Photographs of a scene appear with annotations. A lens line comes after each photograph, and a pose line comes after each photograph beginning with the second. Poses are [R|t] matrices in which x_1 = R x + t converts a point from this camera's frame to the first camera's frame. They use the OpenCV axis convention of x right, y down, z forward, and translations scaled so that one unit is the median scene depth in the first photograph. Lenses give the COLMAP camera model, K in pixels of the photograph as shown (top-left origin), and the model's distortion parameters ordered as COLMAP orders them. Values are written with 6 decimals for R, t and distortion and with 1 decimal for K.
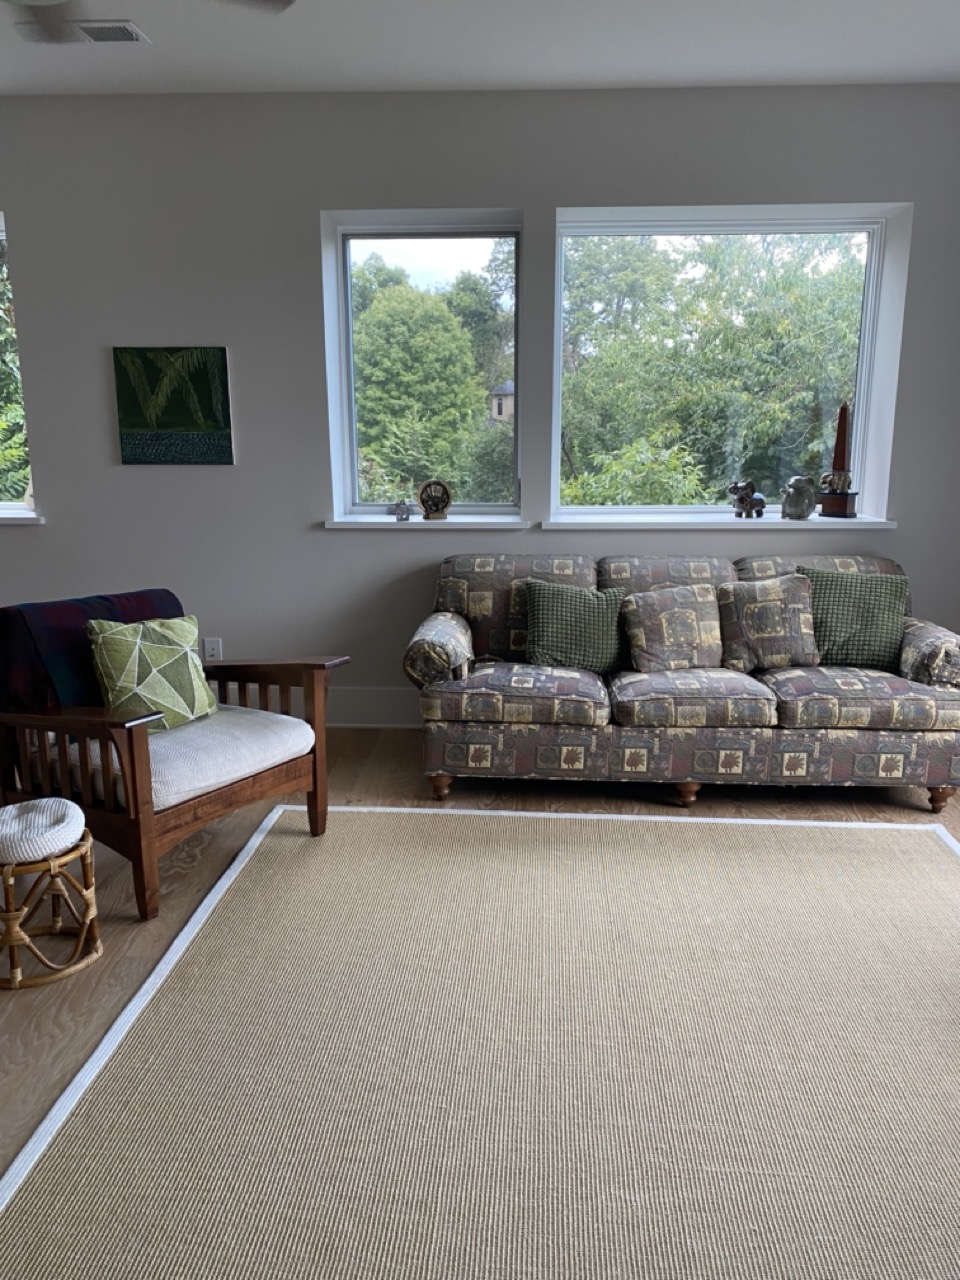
lens RADIAL K [[959.0, 0, 480.0], [0, 959.0, 640.0], [0, 0, 1]] dist [0.004492, 0.000129]
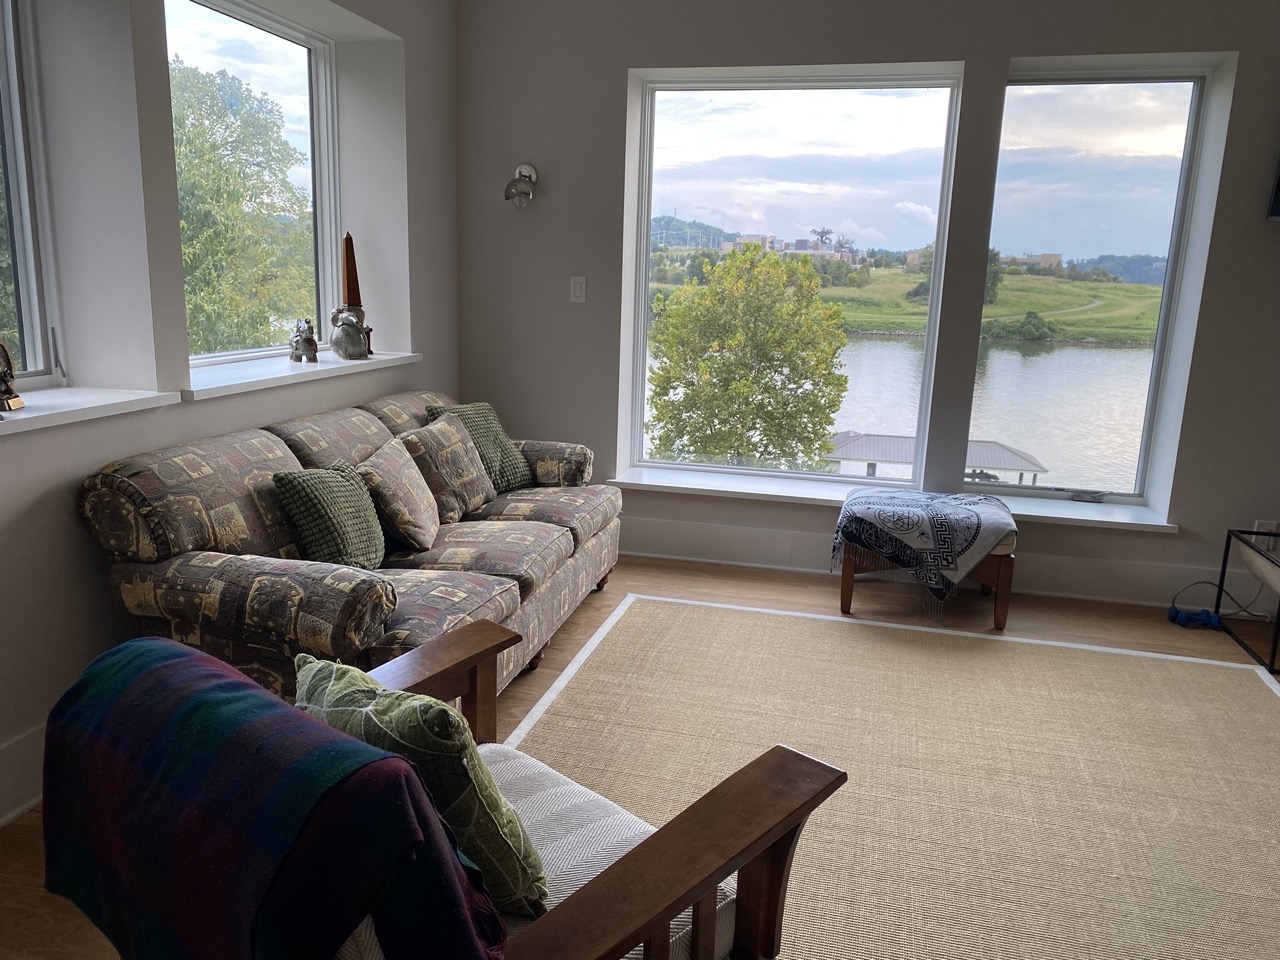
lens RADIAL K [[959.0, 0, 640.0], [0, 959.0, 480.0], [0, 0, 1]] dist [0.004492, 0.000129]
pose [[0.190979, -0.197123, 0.961597, -0.569889], [0.175474, 0.970704, 0.164140, -0.126338], [-0.965783, 0.137388, 0.219974, 0.602489]]
